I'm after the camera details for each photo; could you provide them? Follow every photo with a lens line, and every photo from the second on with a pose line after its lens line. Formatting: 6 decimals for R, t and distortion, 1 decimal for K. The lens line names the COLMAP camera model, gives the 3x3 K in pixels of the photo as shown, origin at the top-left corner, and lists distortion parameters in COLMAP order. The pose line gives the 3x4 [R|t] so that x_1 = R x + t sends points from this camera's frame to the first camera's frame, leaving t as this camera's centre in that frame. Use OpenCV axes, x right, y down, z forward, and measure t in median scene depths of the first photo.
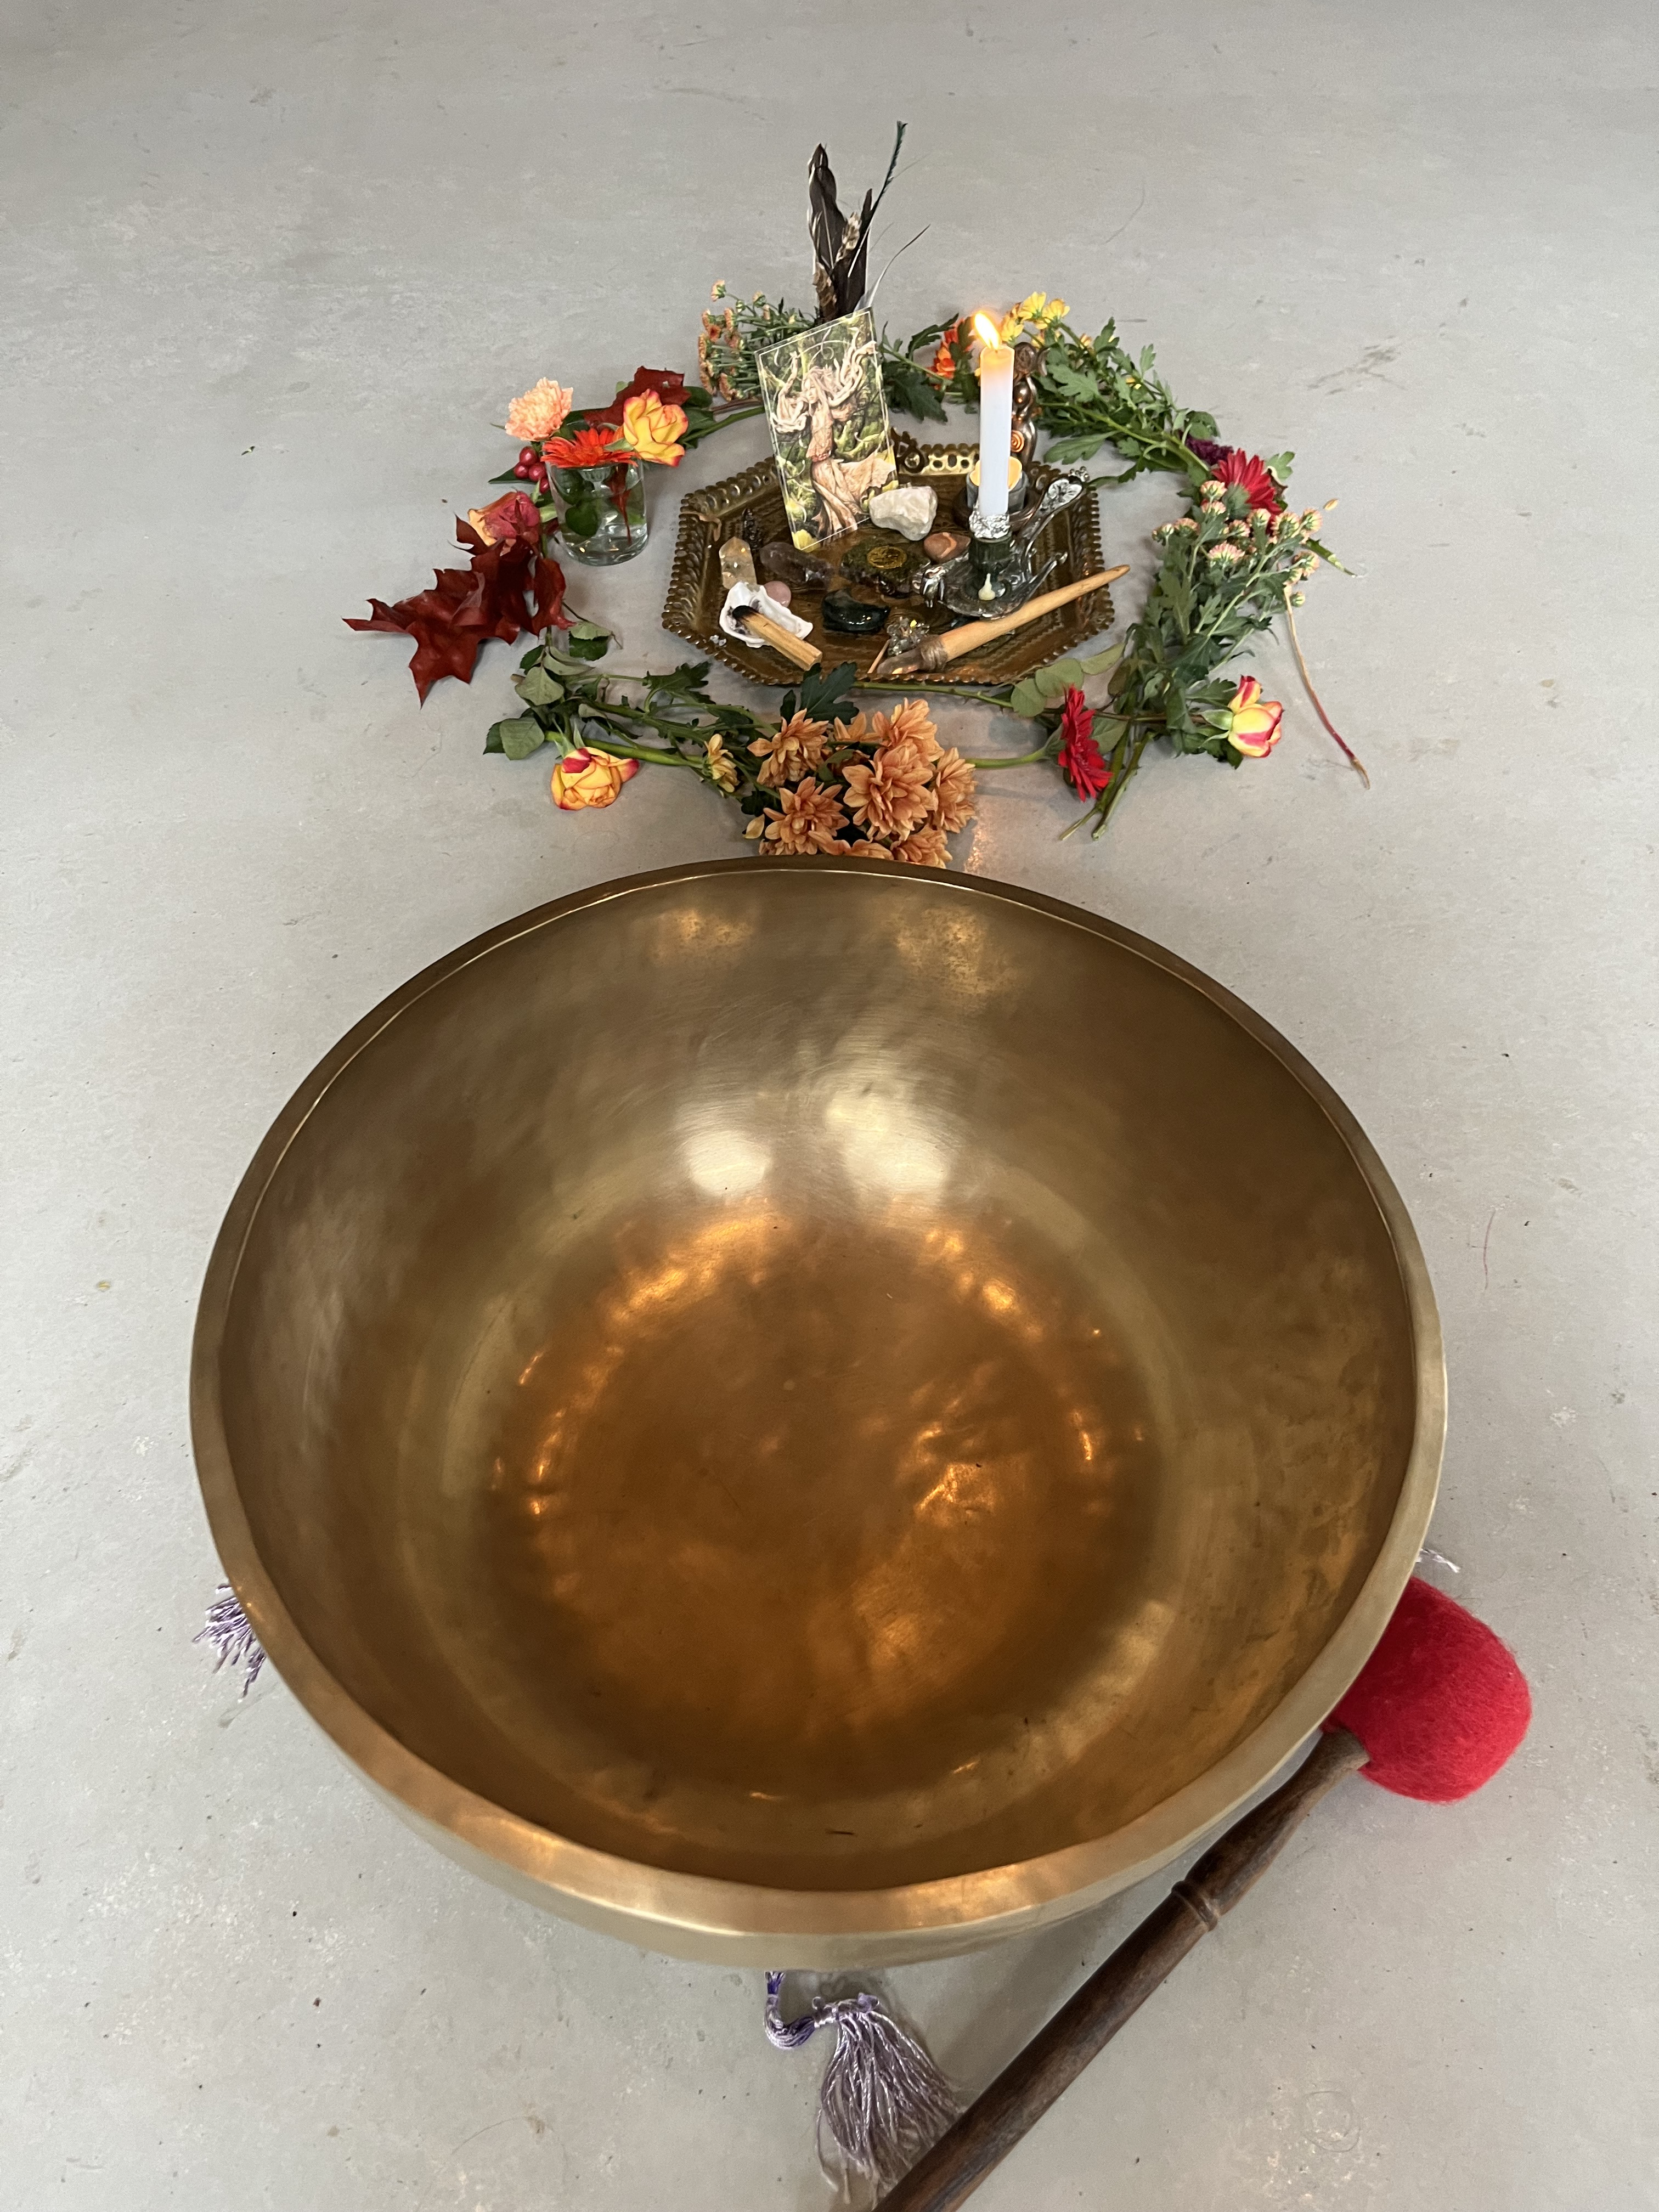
lens RADIAL K [[1683.0, 0, 822.0], [0, 1683.0, 1106.5], [0, 0, 1]] dist [0.054213, -0.080248]
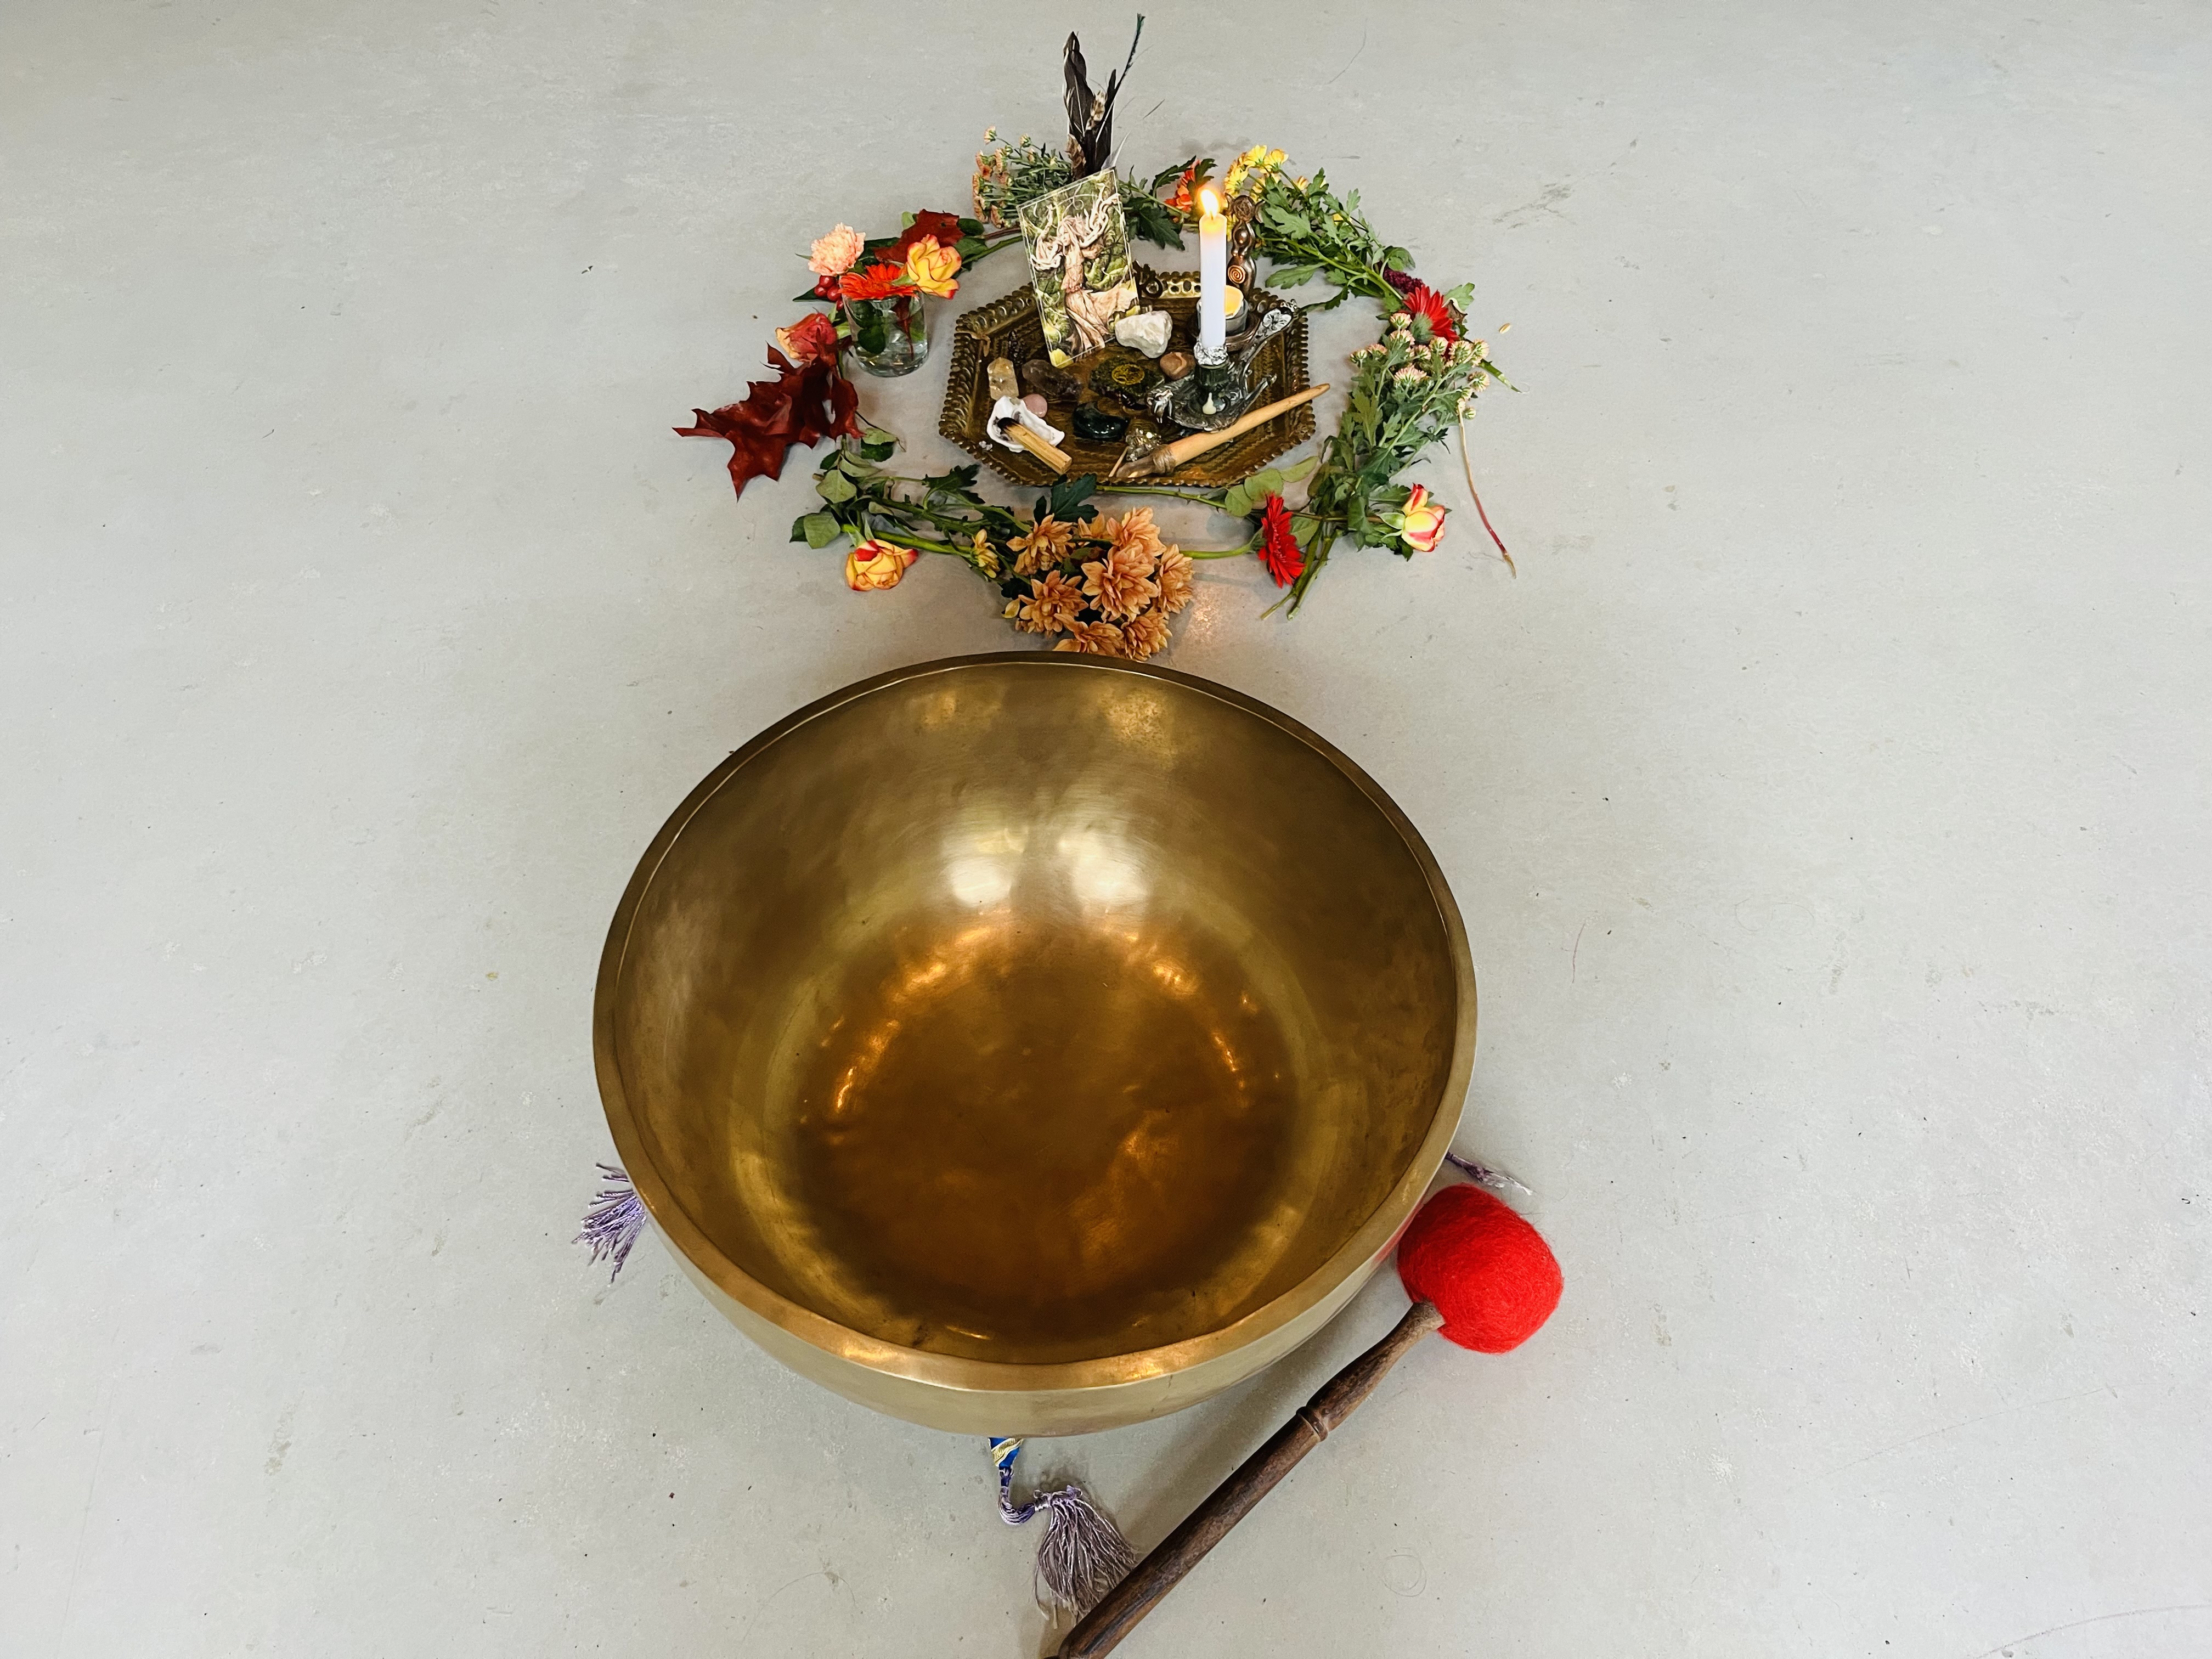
lens RADIAL K [[1683.0, 0, 1111.0], [0, 1683.0, 823.5], [0, 0, 1]] dist [0.054213, -0.080248]
pose [[0.999985, 0.005407, 0.001071, 0.029675], [-0.005406, 0.999985, -0.001142, -0.007521], [-0.001077, 0.001136, 0.999999, -0.210389]]
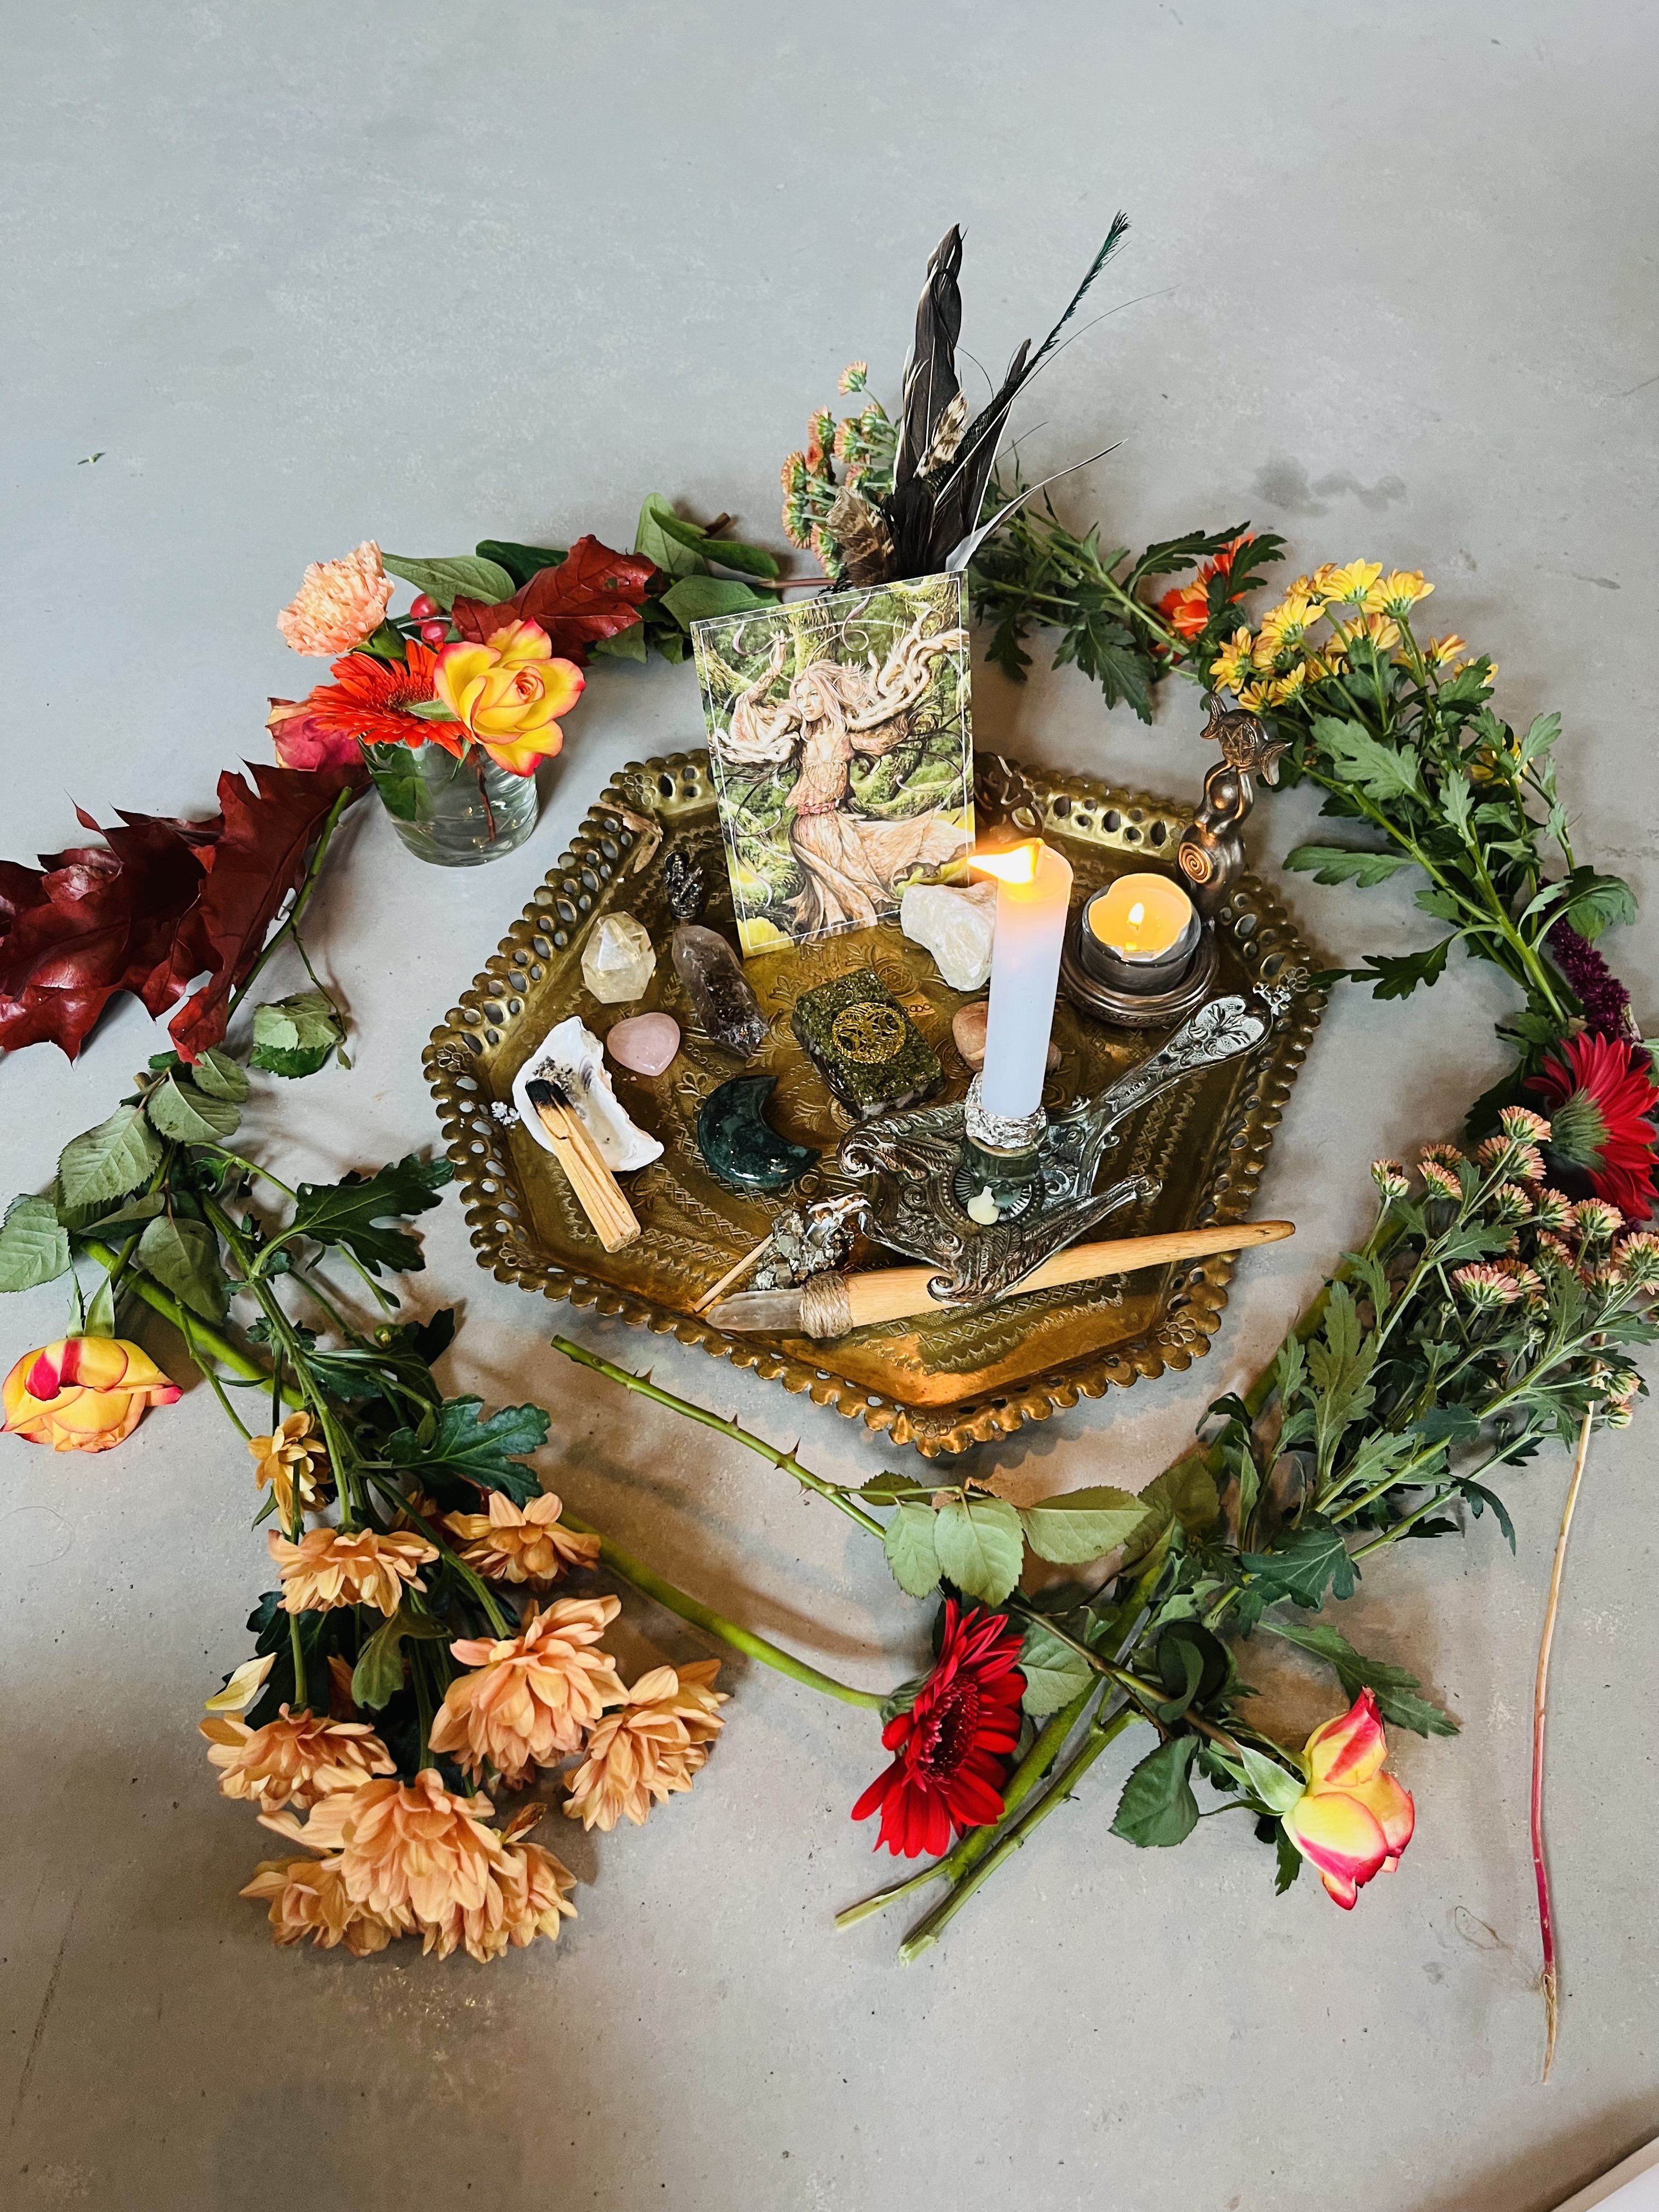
lens RADIAL K [[1683.0, 0, 839.7], [0, 1683.0, 1118.1], [0, 0, 1]] dist [0.054213, -0.080248]
pose [[0.931052, 0.314029, -0.185819, 0.151637], [-0.289051, 0.945545, 0.149644, -0.417958], [0.222693, -0.085615, 0.971122, 0.536485]]
